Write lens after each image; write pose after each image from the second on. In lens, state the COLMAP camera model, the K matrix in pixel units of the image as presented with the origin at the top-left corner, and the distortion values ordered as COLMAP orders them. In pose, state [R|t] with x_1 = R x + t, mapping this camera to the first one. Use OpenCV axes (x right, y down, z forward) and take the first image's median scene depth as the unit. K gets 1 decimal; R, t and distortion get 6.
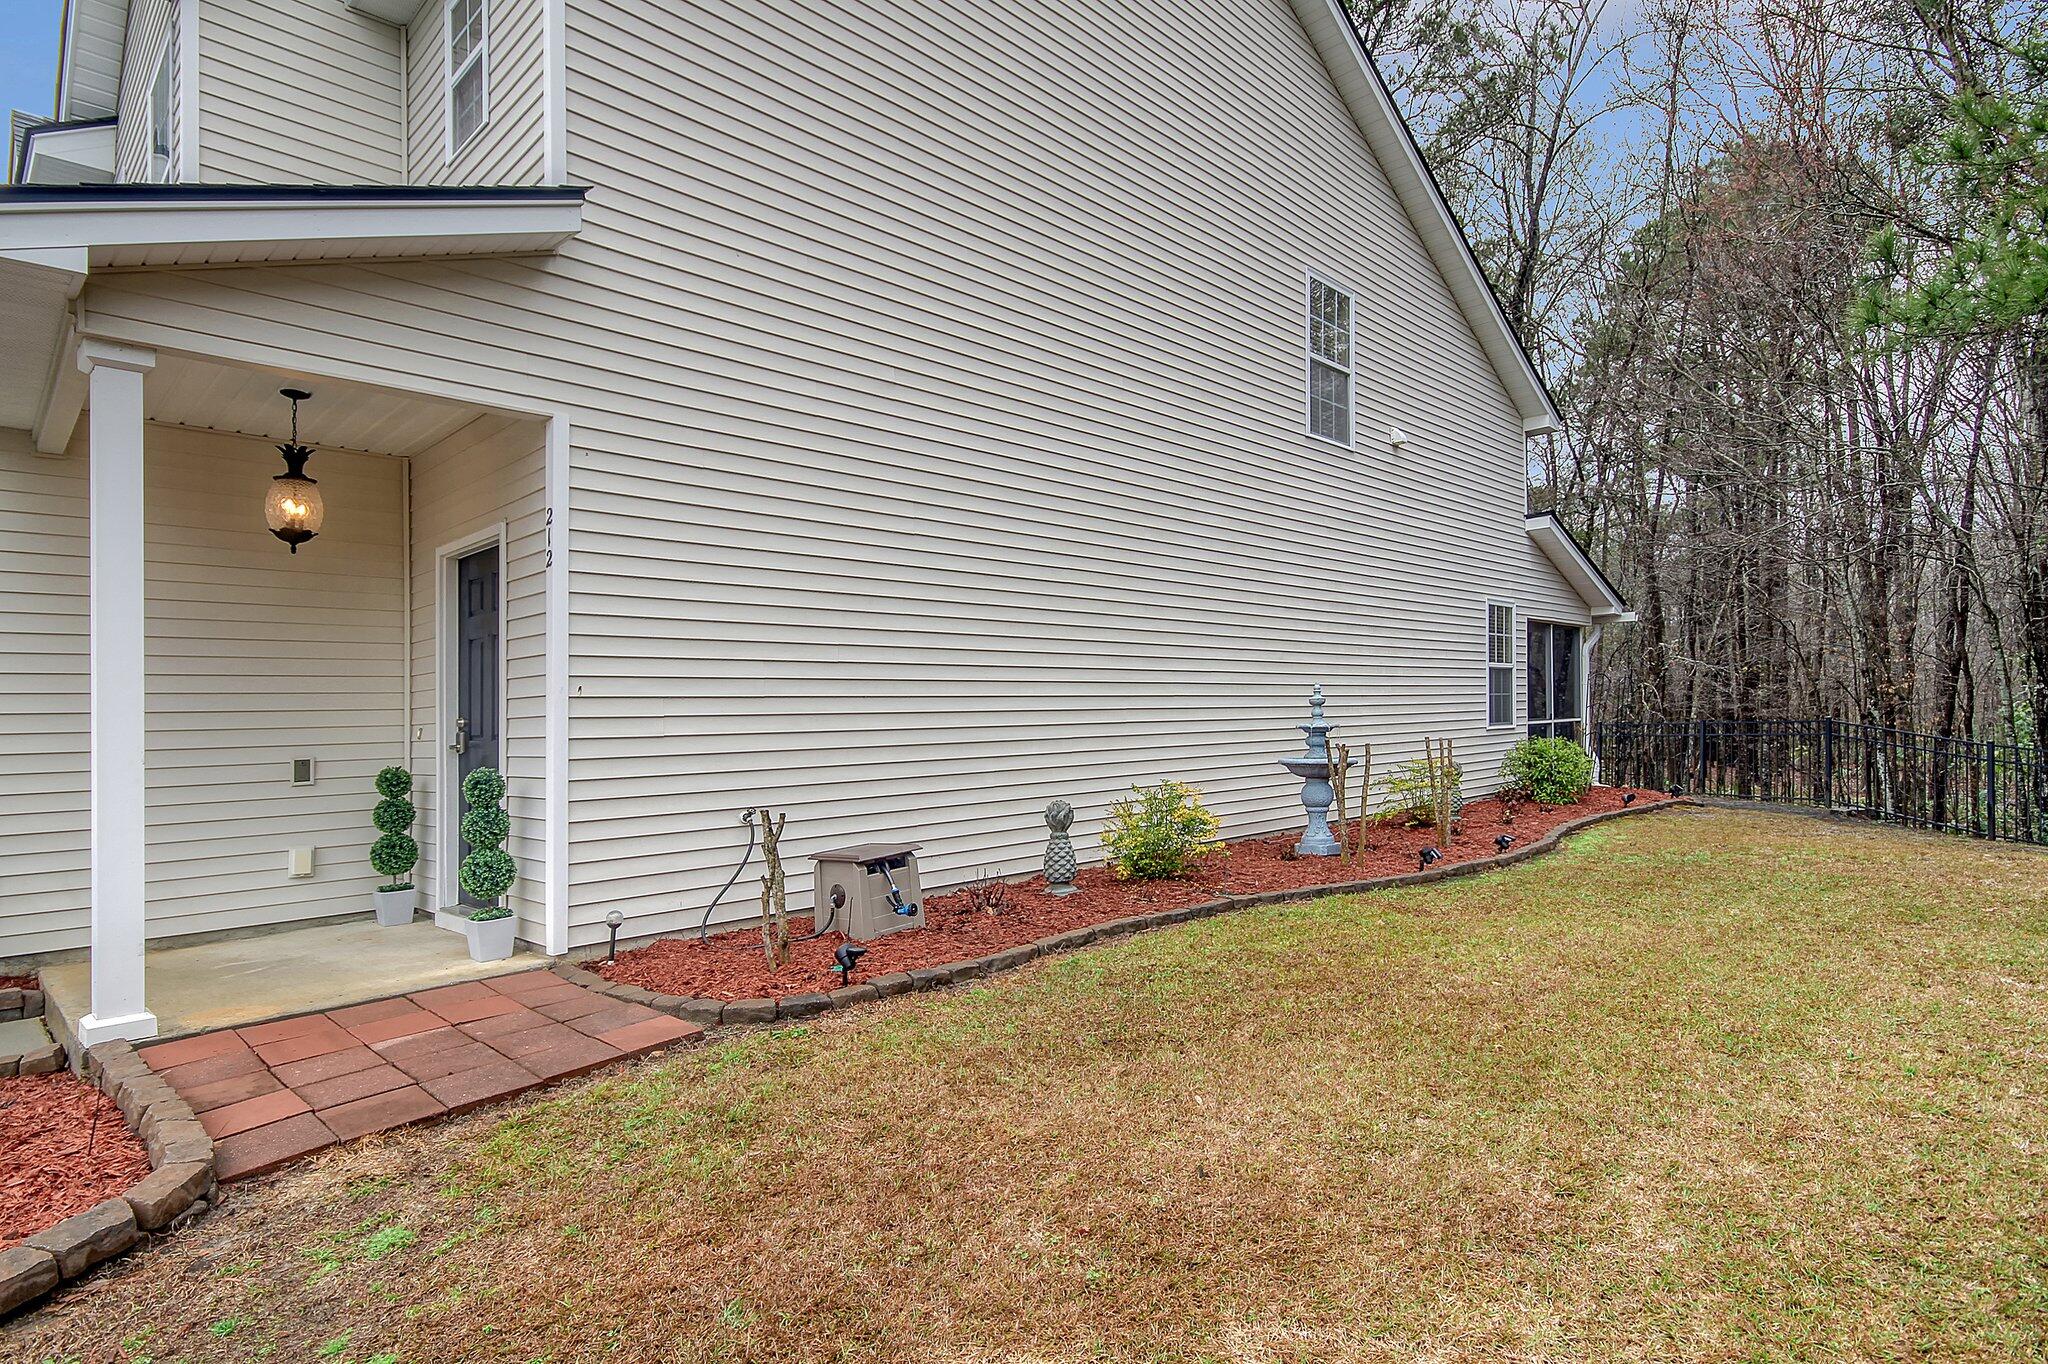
lens RADIAL K [[1131.2, 0, 1019.8], [0, 1131.2, 775.4], [0, 0, 1]] dist [0.001391, 0.000909]
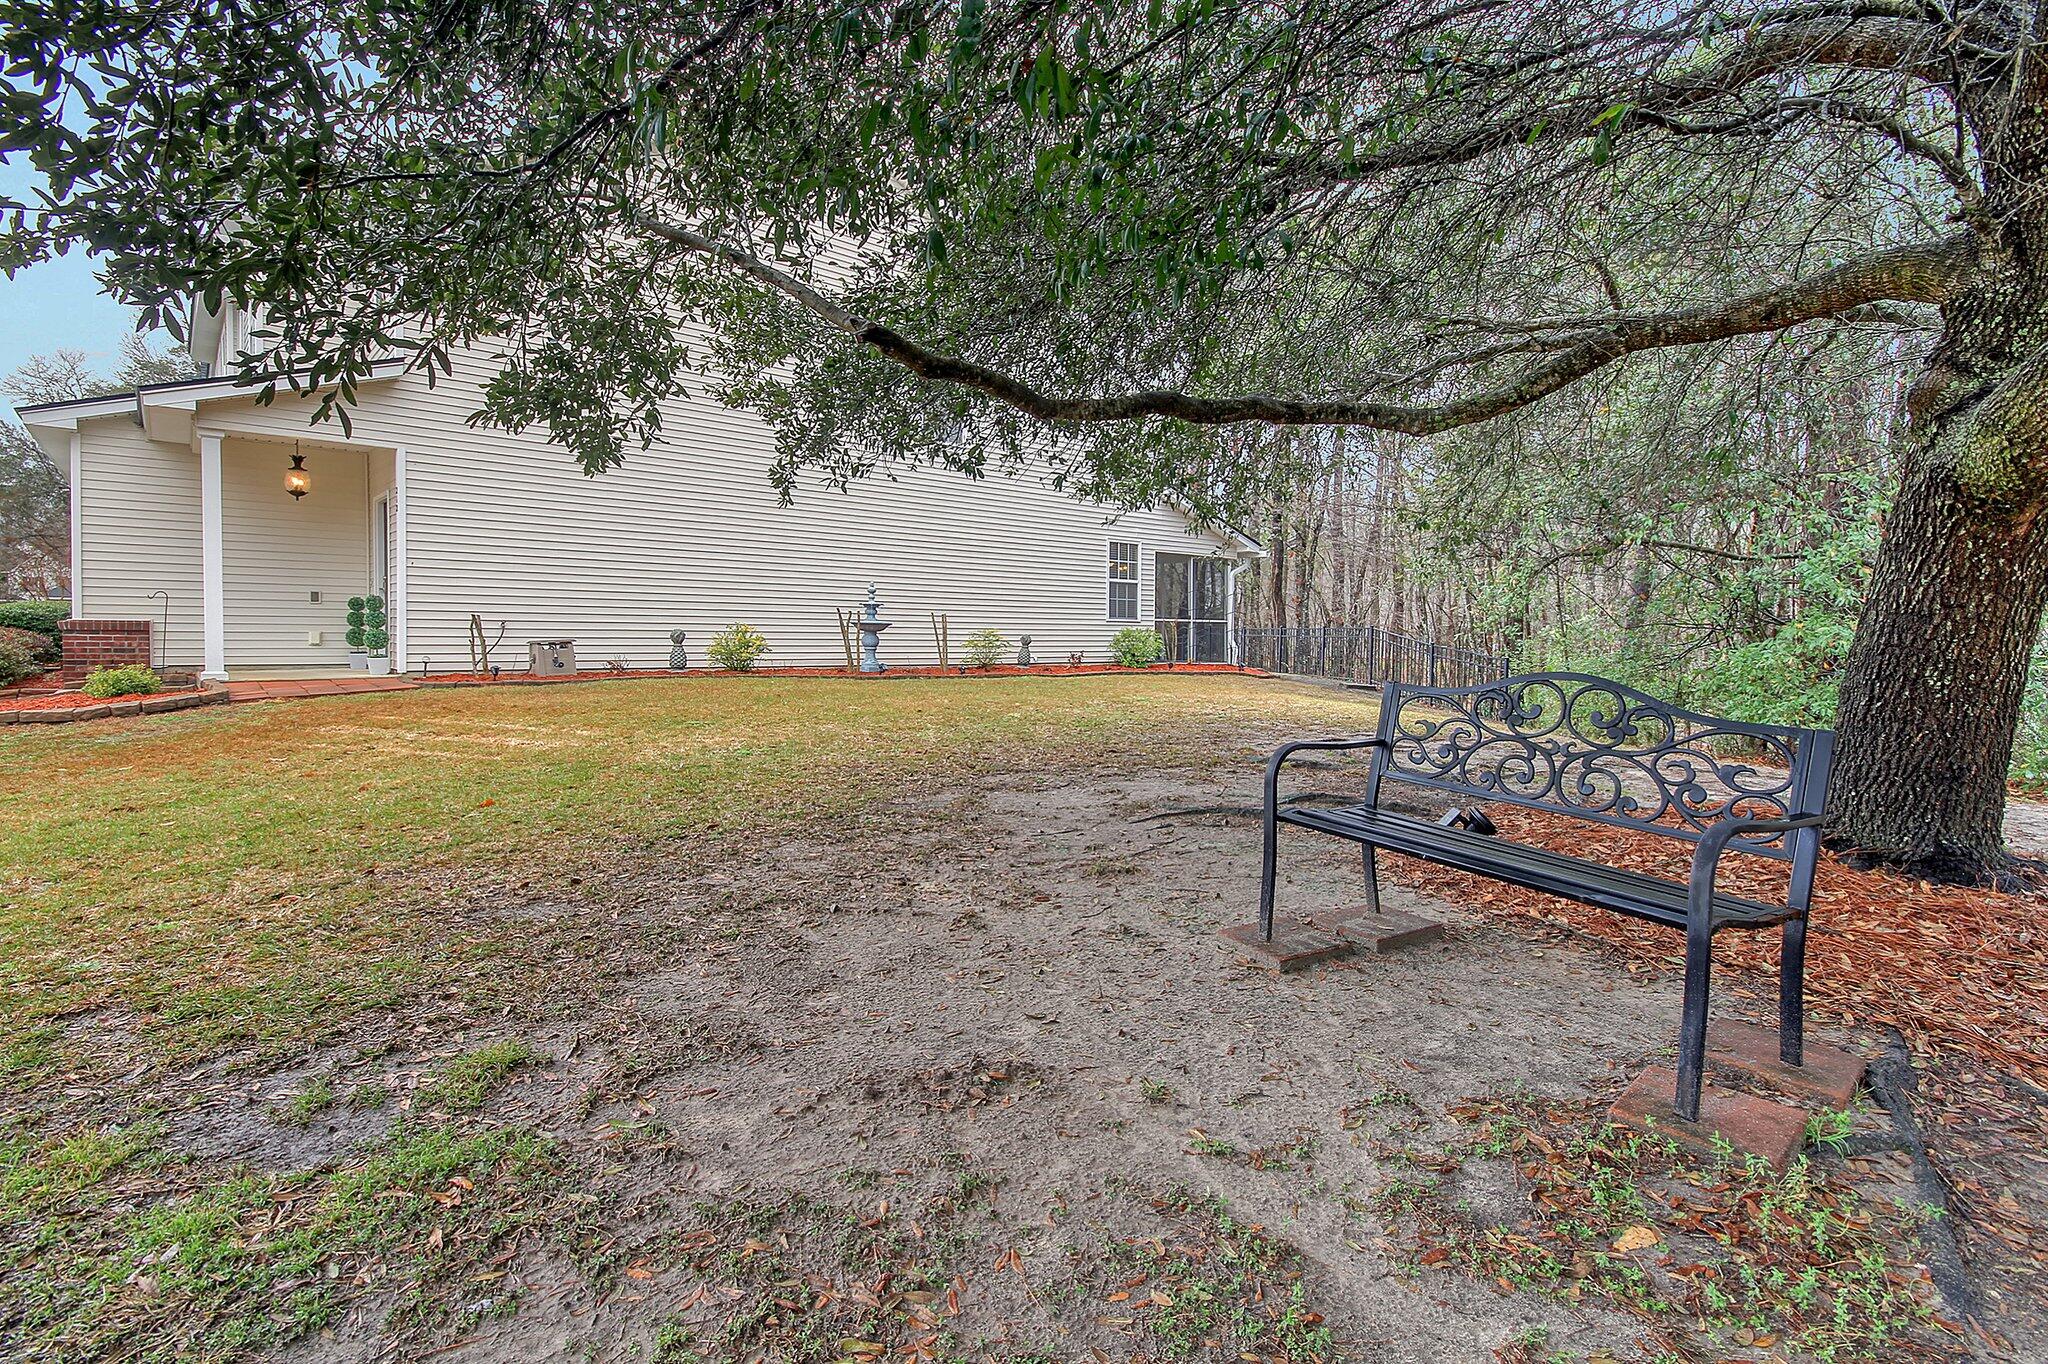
lens RADIAL K [[996.1, 0, 1045.8], [0, 996.1, 715.6], [0, 0, 1]] dist [0.042792, -0.026118]
pose [[0.996345, 0.043458, -0.073540, 0.677453], [-0.041063, 0.998586, 0.033768, 0.073375], [0.074903, -0.030625, 0.996720, -0.625978]]
